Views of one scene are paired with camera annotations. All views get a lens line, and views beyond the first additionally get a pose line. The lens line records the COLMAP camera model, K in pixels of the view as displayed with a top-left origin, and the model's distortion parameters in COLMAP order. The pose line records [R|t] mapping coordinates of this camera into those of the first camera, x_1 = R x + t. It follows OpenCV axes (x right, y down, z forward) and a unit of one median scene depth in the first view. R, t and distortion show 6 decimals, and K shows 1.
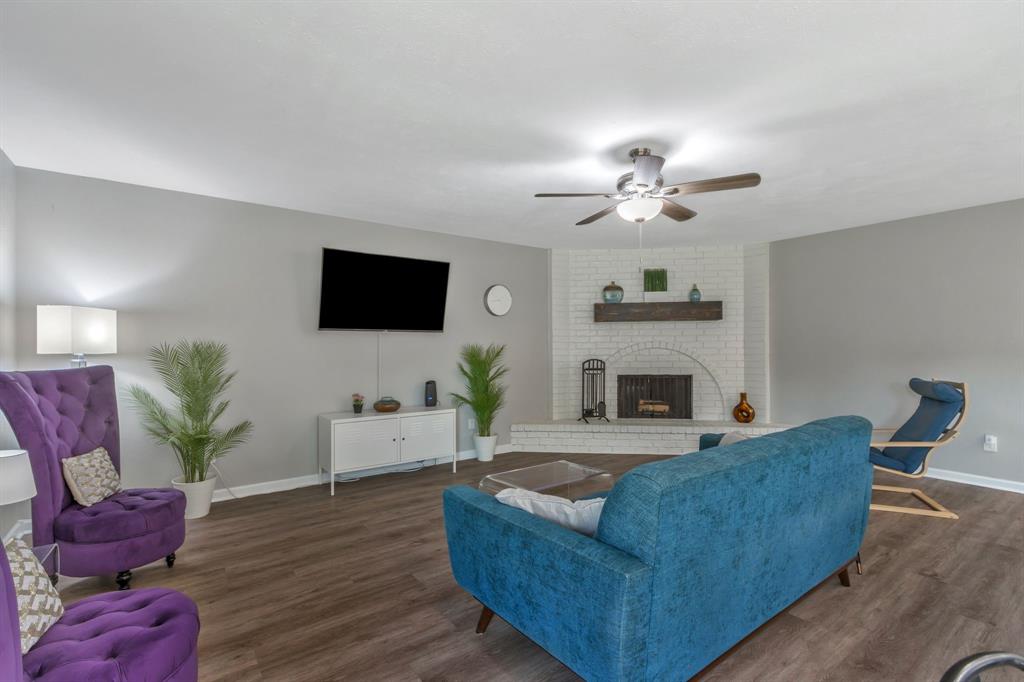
lens RADIAL K [[471.1, 0, 508.5], [0, 471.1, 346.9], [0, 0, 1]] dist [0.001397, 0.000056]
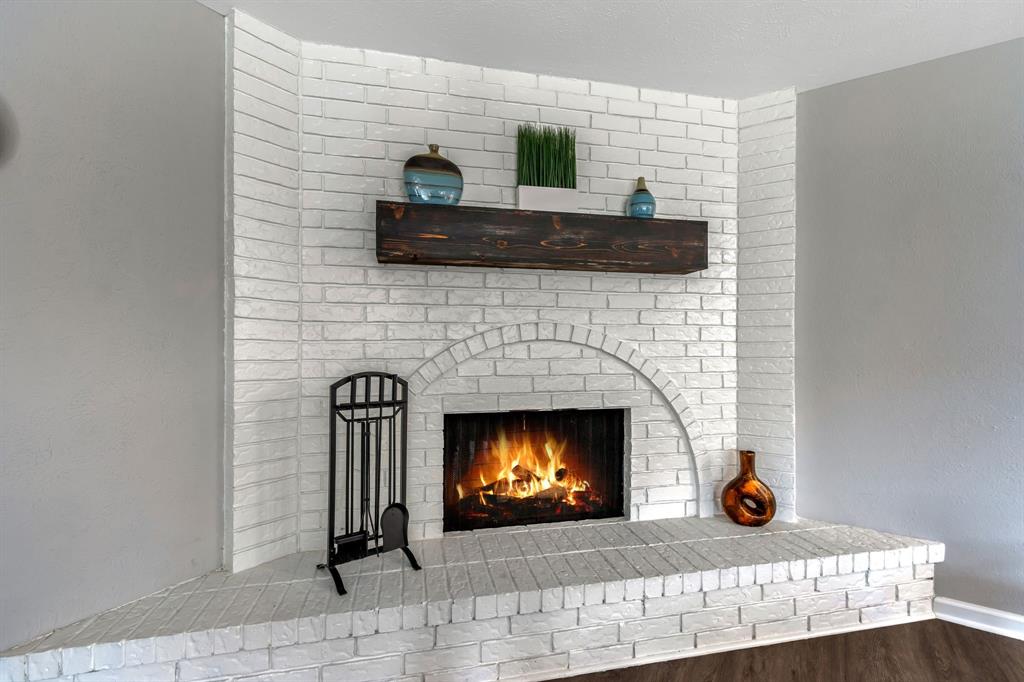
lens RADIAL K [[471.1, 0, 508.5], [0, 471.1, 346.9], [0, 0, 1]] dist [0.001397, 0.000056]
pose [[0.939714, 0.006356, 0.341903, 0.159400], [-0.009710, 0.999920, 0.008101, 0.005260], [-0.341824, -0.010932, 0.939700, 0.668076]]
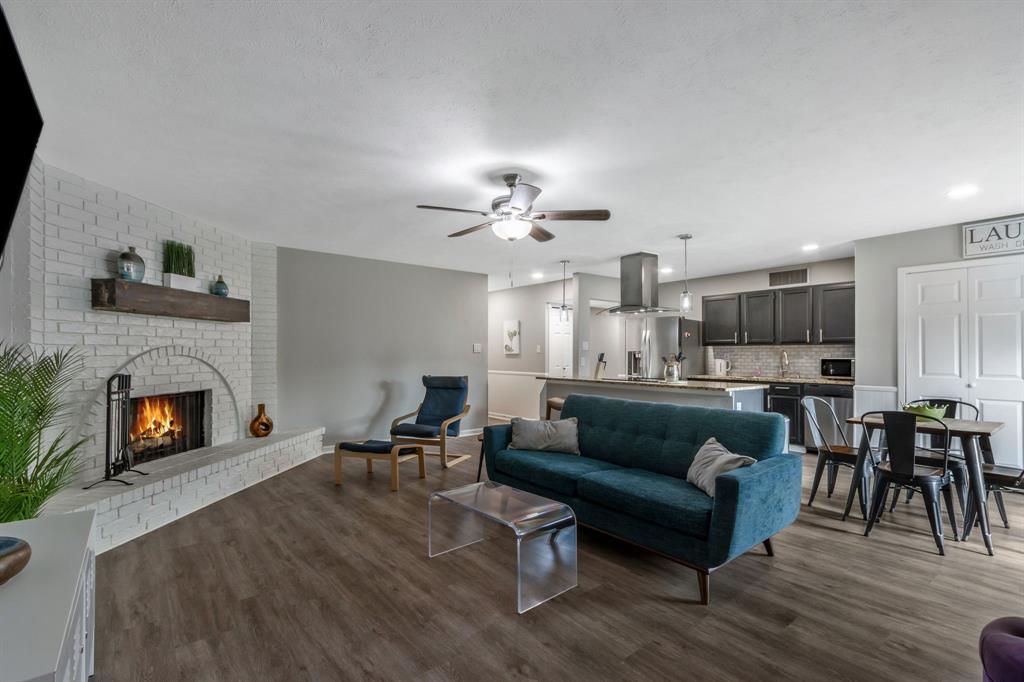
lens RADIAL K [[471.6, 0, 509.9], [0, 471.6, 353.1], [0, 0, 1]] dist [-0.000206, -0.000271]
pose [[-0.039742, 0.005677, 0.999194, -0.420901], [-0.003521, 0.999977, -0.005822, 0.001786], [-0.999204, -0.003750, -0.039721, 0.538853]]
